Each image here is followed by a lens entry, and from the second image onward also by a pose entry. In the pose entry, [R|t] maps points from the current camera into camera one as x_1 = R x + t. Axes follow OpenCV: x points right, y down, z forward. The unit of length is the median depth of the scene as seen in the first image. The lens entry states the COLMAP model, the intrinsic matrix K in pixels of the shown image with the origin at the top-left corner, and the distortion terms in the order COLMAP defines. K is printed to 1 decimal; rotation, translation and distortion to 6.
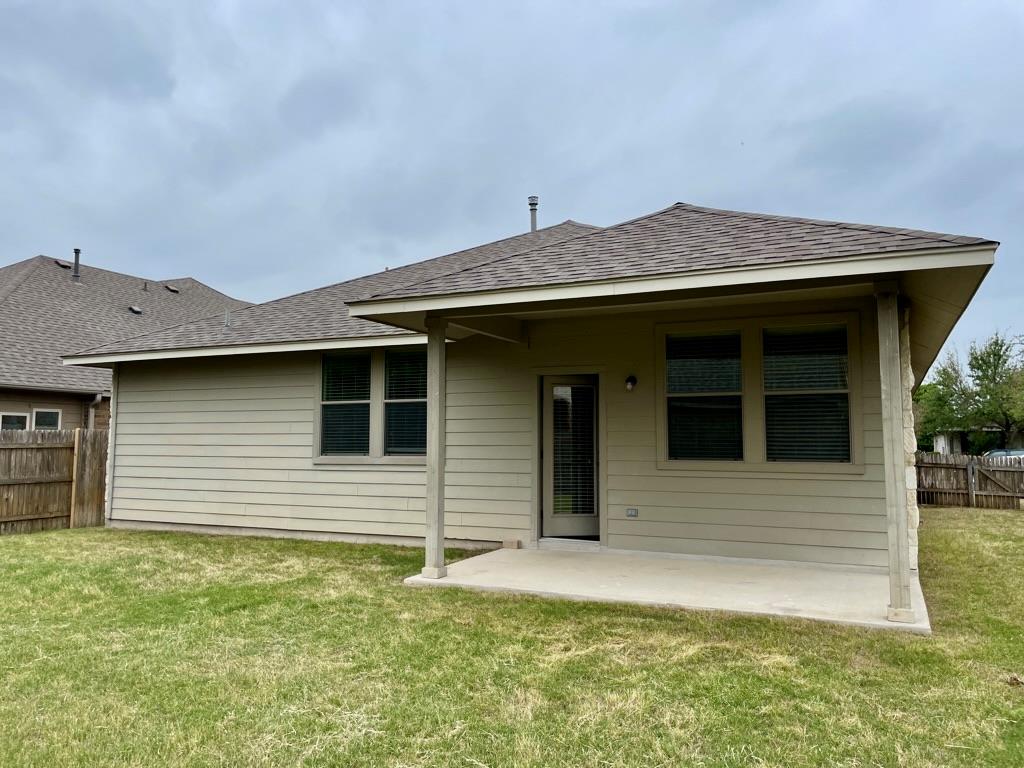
lens RADIAL K [[779.7, 0, 512.0], [0, 779.7, 384.0], [0, 0, 1]] dist [0.096428, -0.136377]
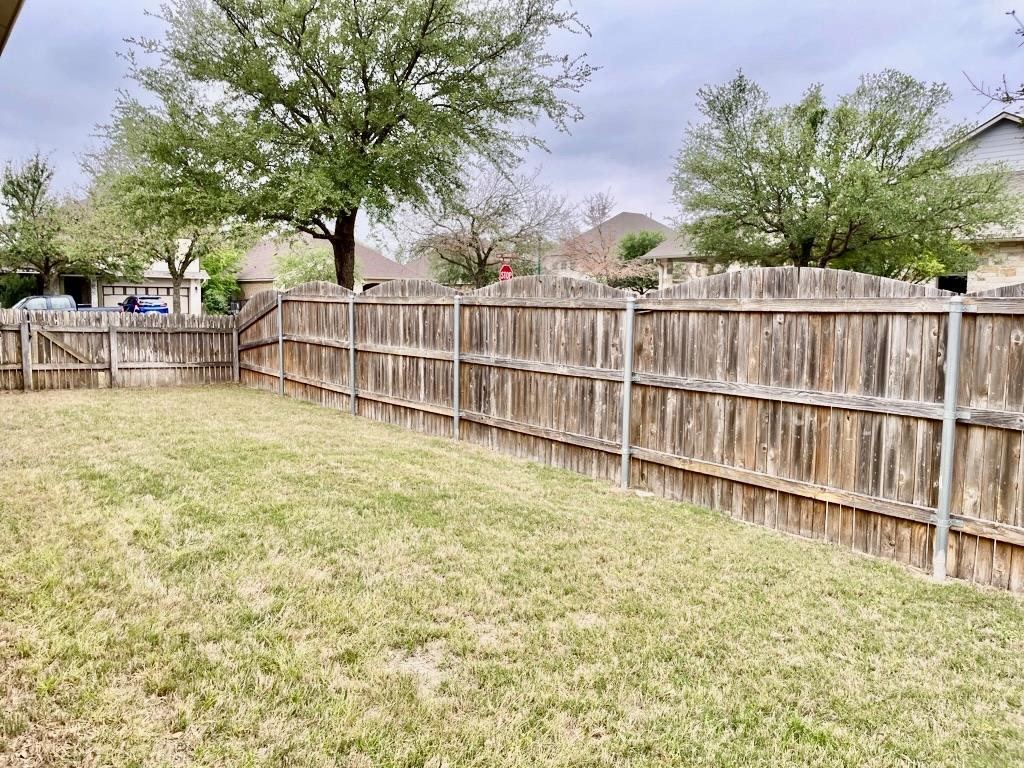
lens RADIAL K [[779.7, 0, 512.0], [0, 779.7, 384.0], [0, 0, 1]] dist [0.096428, -0.136377]
pose [[0.454384, -0.084890, 0.886752, 0.085923], [-0.089448, 0.986070, 0.140232, 0.011764], [-0.886304, -0.143038, 0.440461, 0.167552]]
